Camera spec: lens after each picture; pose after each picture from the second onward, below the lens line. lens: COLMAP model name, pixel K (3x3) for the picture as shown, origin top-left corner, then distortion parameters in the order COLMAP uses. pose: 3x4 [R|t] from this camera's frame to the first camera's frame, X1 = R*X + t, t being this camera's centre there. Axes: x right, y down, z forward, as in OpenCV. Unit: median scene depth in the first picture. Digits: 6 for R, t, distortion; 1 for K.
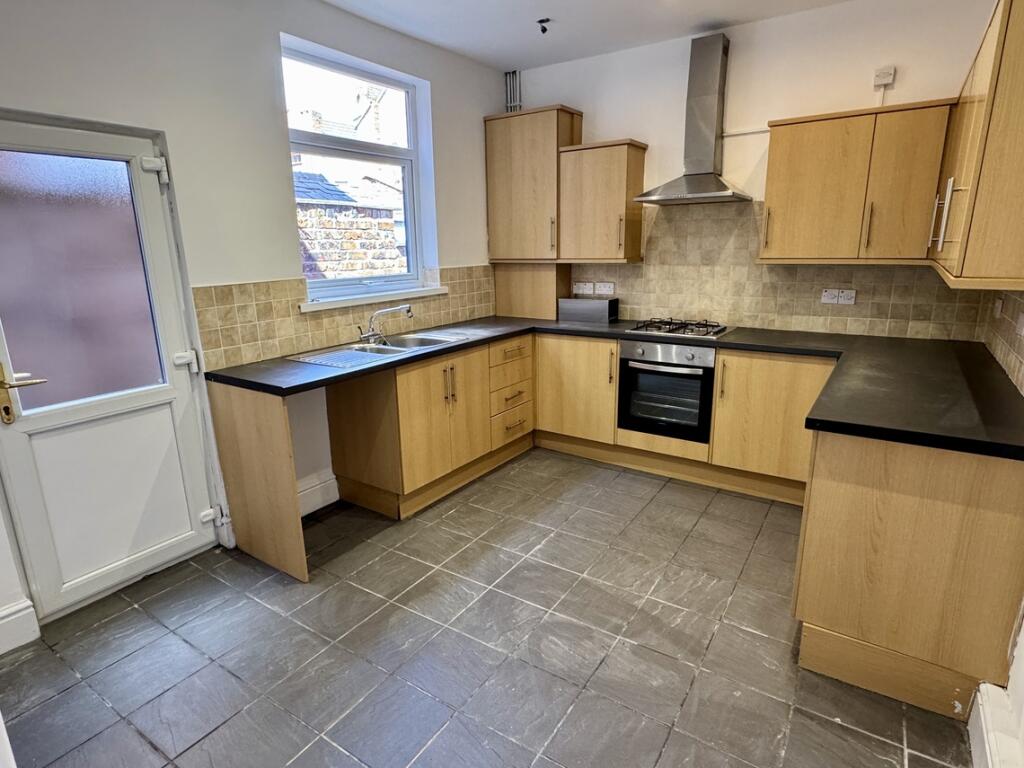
lens RADIAL K [[559.3, 0, 512.0], [0, 559.3, 384.0], [0, 0, 1]] dist [0.003846, 0.000264]
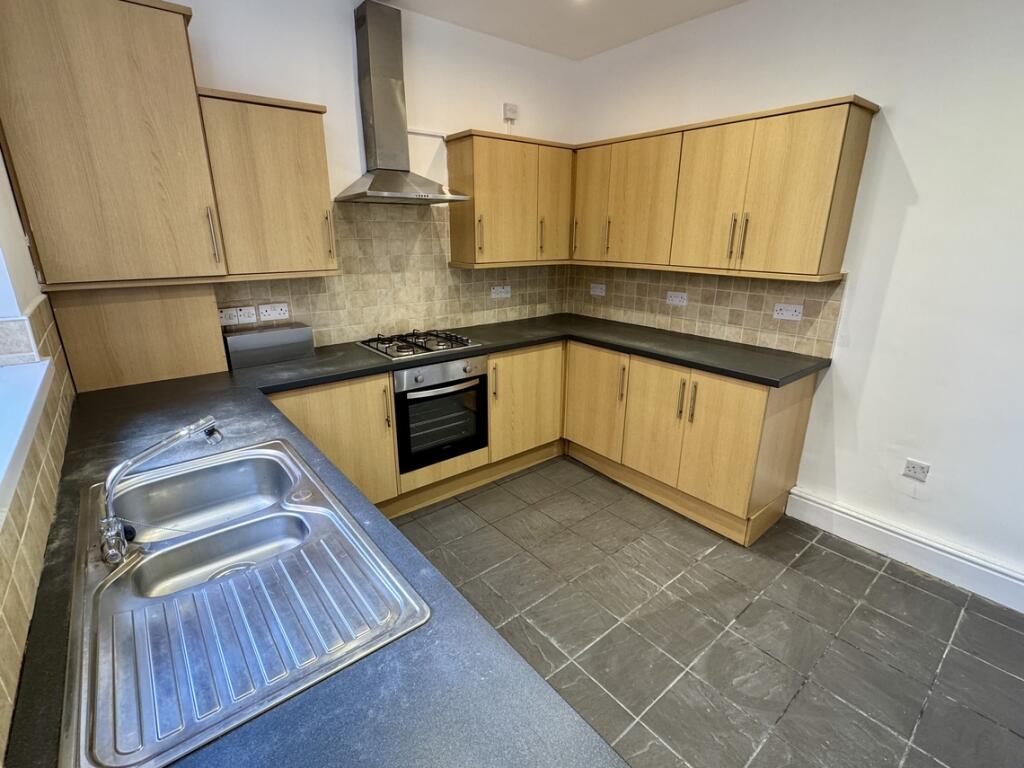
lens RADIAL K [[477.8, 0, 512.0], [0, 477.8, 384.0], [0, 0, 1]] dist [-0.004414, 0.000226]
pose [[0.298560, -0.273513, 0.914359, -0.381909], [0.223065, 0.951518, 0.211792, -0.166721], [-0.927957, 0.140729, 0.345096, 0.598140]]
